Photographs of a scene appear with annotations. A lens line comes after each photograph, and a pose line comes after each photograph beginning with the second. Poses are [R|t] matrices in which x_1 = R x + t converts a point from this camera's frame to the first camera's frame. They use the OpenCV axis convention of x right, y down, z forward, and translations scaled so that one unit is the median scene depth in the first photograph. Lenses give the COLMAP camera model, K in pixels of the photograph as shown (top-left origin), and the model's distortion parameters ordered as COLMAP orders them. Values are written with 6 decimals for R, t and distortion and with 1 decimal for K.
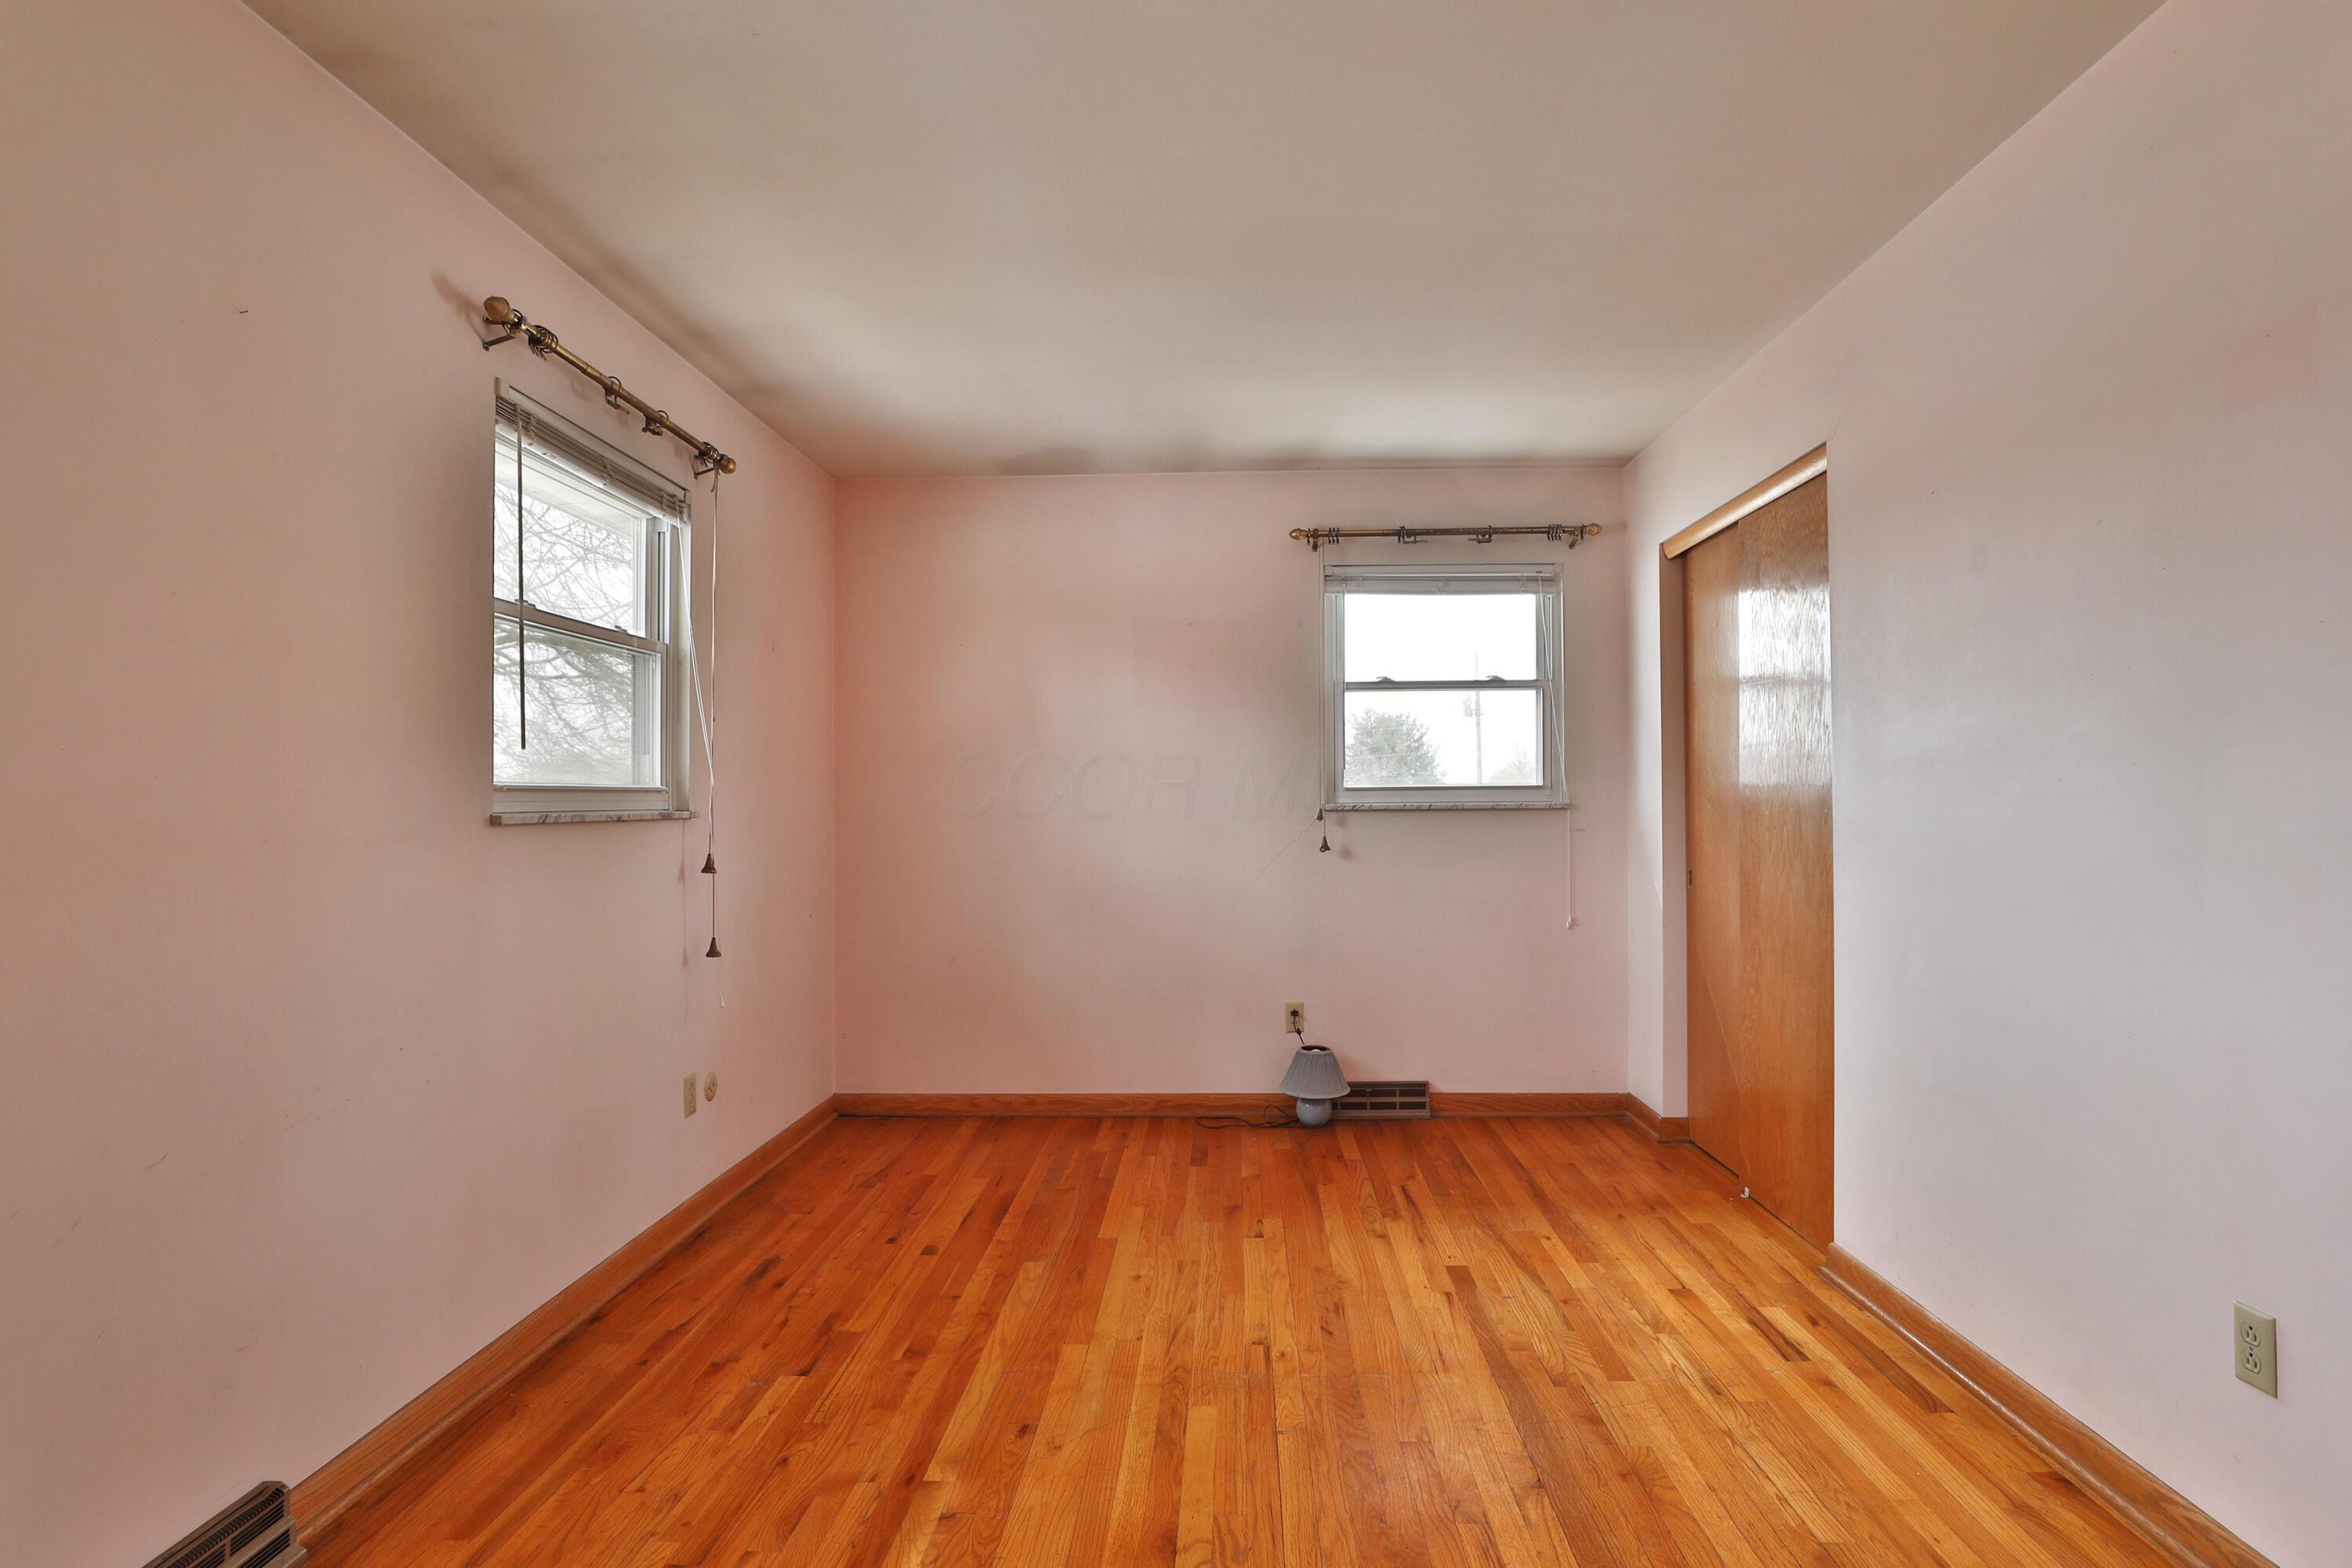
lens RADIAL K [[1269.4, 0, 1182.3], [0, 1269.4, 786.9], [0, 0, 1]] dist [-0.014369, 0.000146]
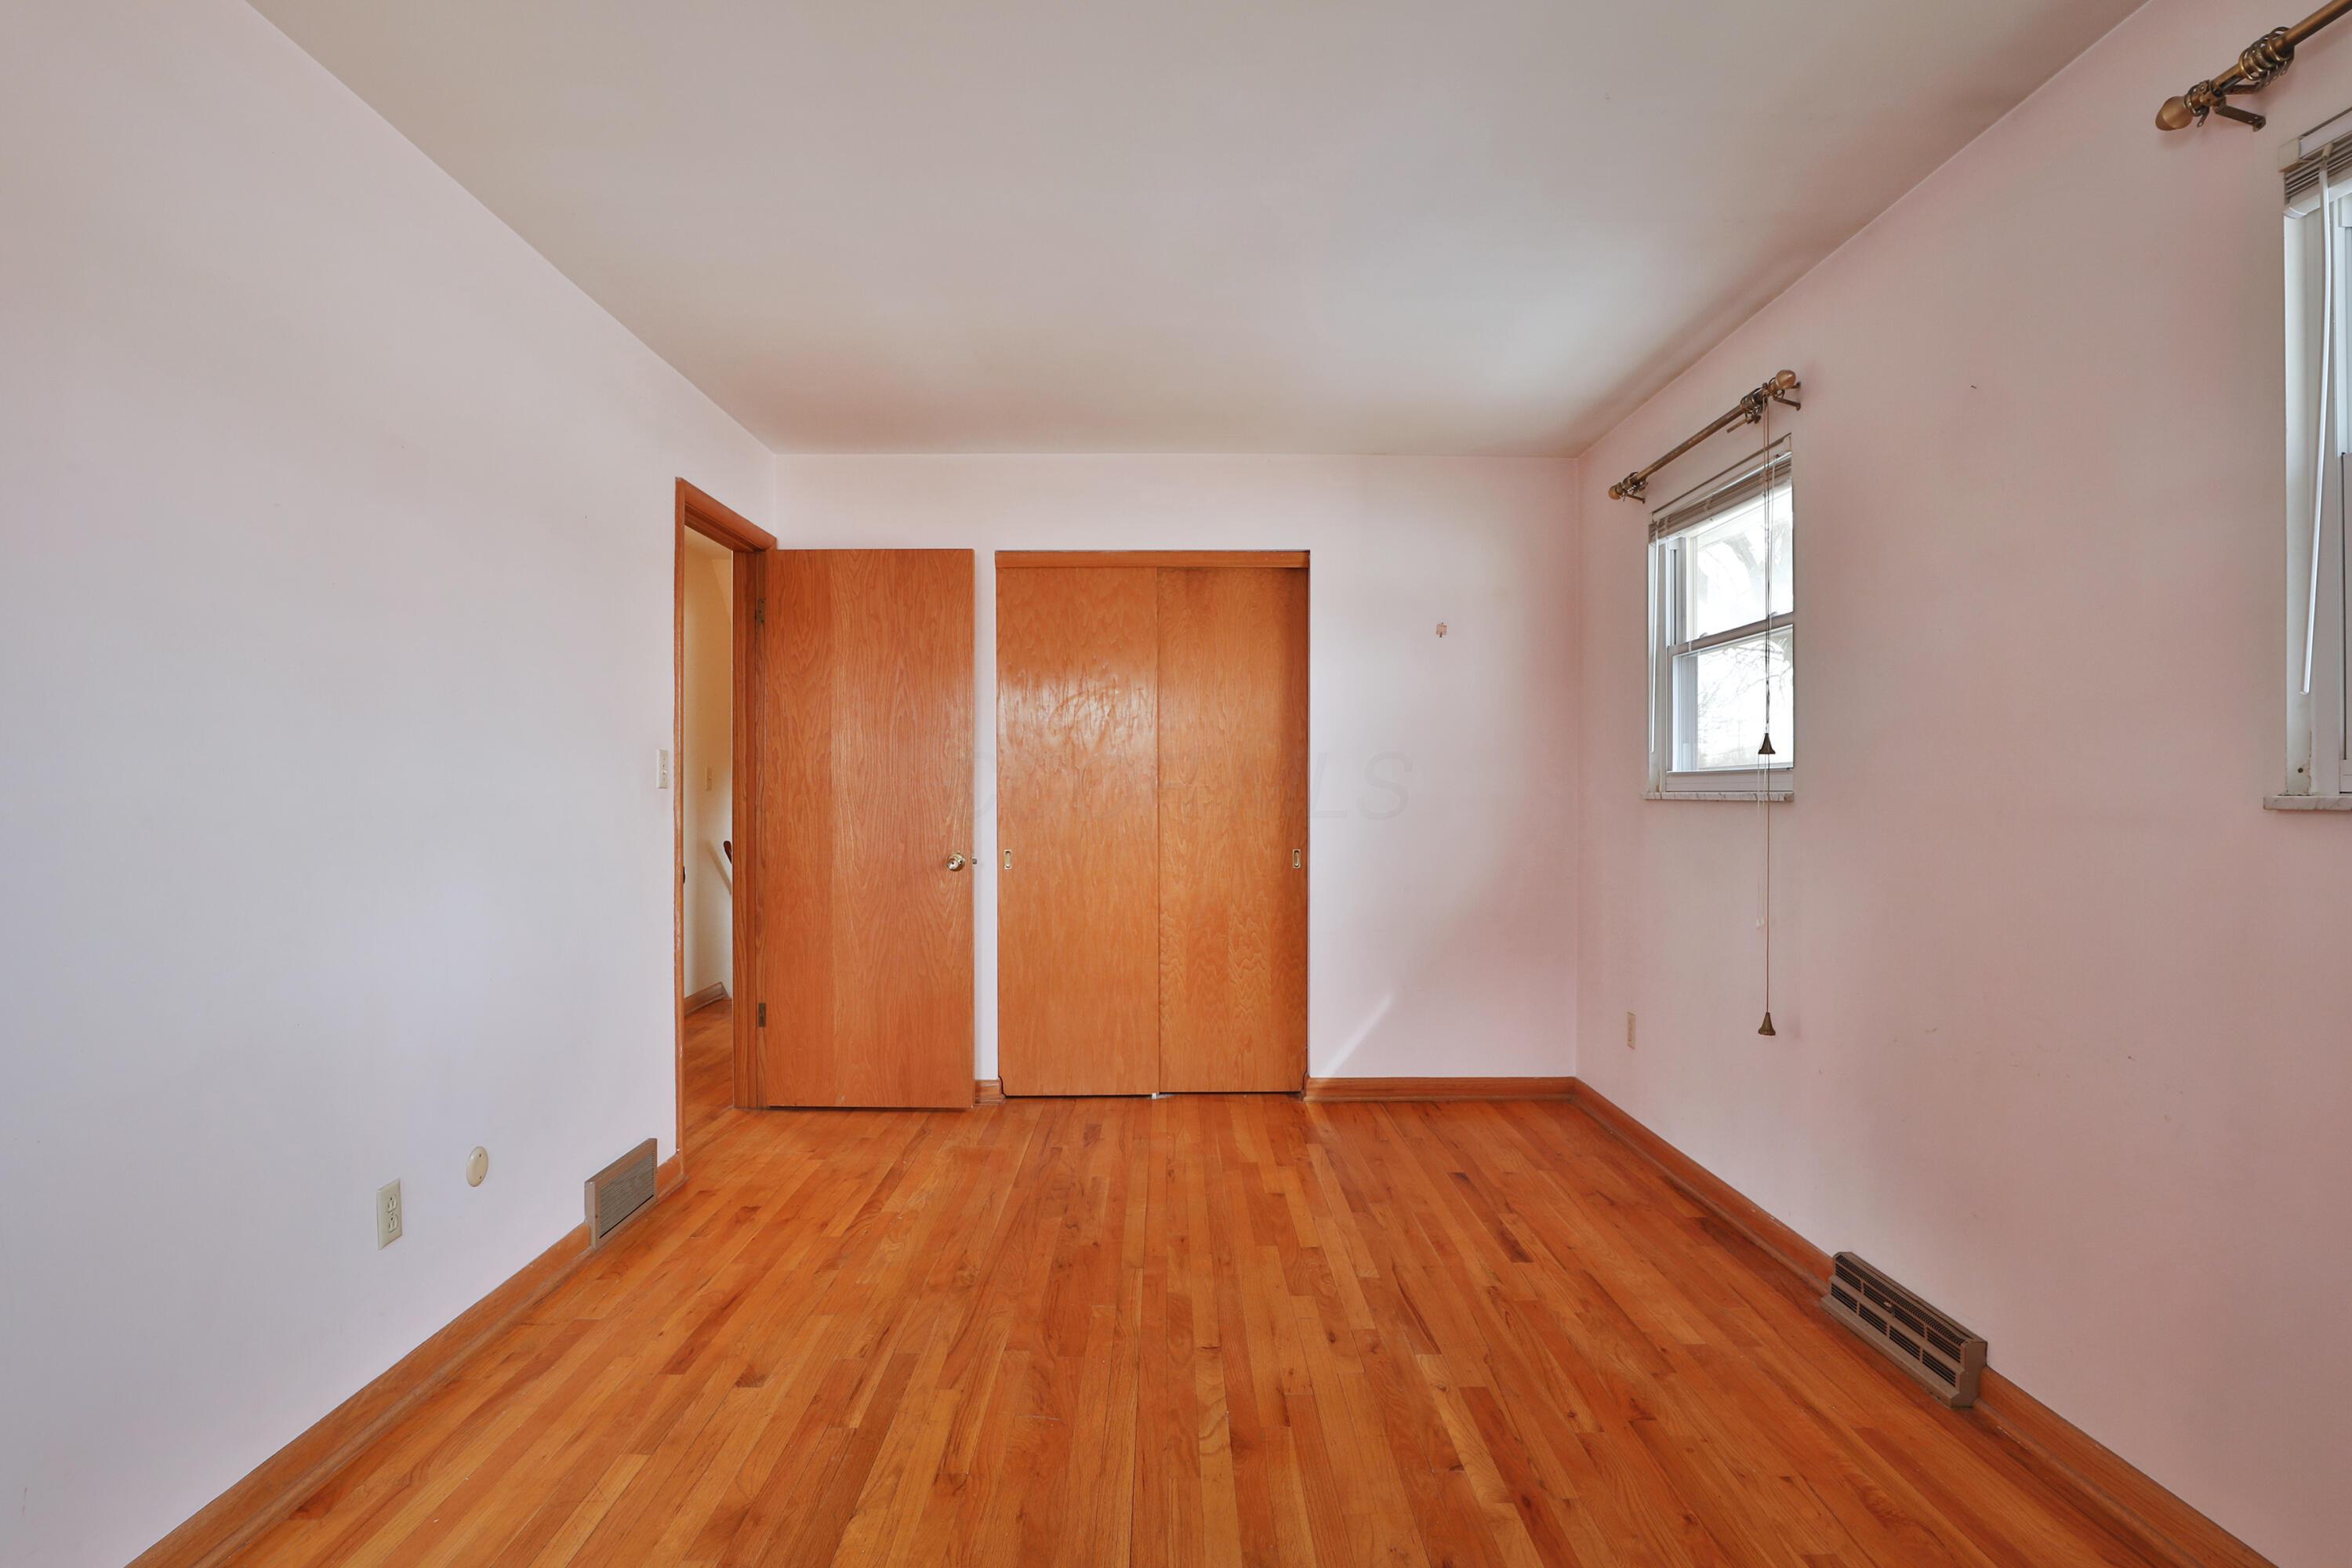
lens RADIAL K [[1269.4, 0, 1175.6], [0, 1269.4, 794.8], [0, 0, 1]] dist [-0.014369, 0.000146]
pose [[-0.998573, 0.009712, -0.052518, 0.093627], [0.010004, 0.999936, -0.005293, 0.027889], [0.052463, -0.005811, -0.998606, 2.030605]]
